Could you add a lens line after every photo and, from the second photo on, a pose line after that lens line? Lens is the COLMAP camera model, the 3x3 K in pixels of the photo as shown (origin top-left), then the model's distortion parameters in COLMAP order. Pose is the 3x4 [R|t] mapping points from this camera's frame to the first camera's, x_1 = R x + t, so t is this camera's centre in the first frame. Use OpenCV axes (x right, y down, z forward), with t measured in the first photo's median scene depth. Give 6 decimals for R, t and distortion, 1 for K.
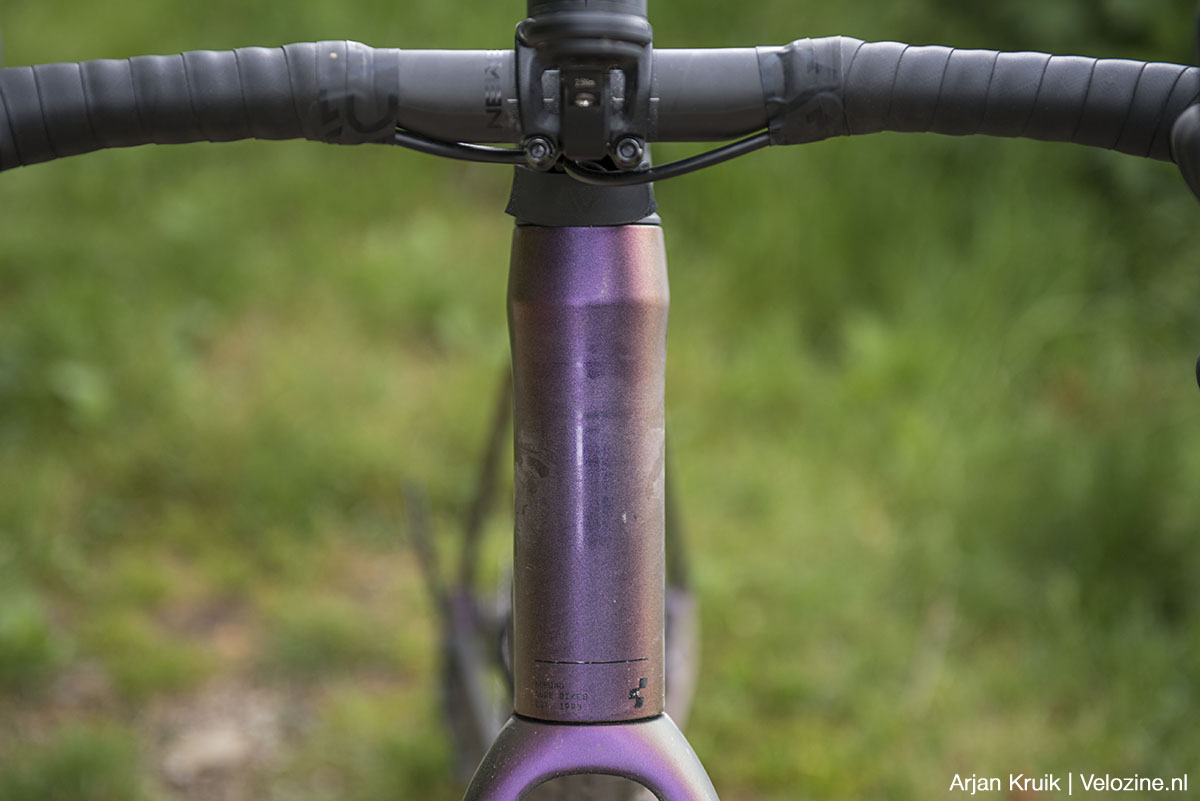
lens RADIAL K [[2414.2, 0, 600.0], [0, 2414.2, 400.5], [0, 0, 1]] dist [-0.008398, -0.160907]
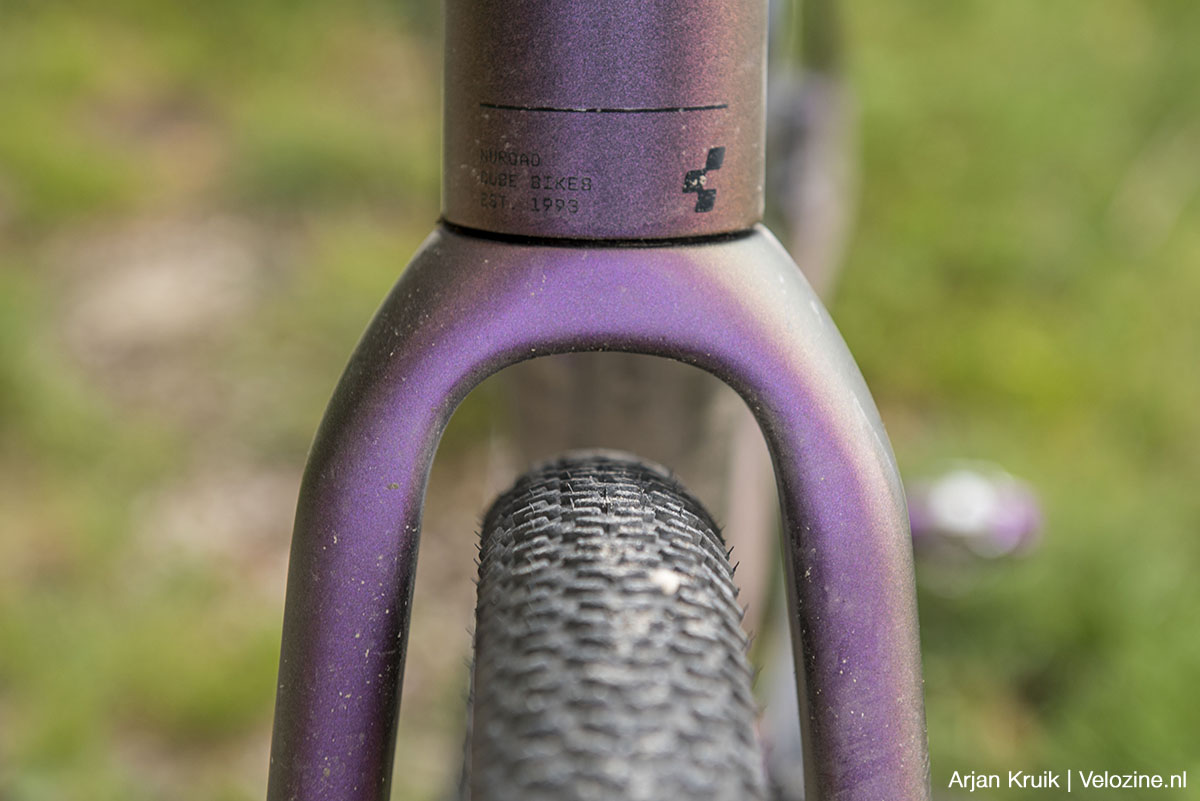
lens RADIAL K [[2212.0, 0, 600.0], [0, 2212.0, 400.5], [0, 0, 1]] dist [-0.017641, 0.033984]
pose [[0.995944, 0.026502, -0.085986, 0.033536], [-0.011446, 0.985191, 0.171076, 0.090465], [0.089246, -0.169398, 0.981499, 0.575043]]
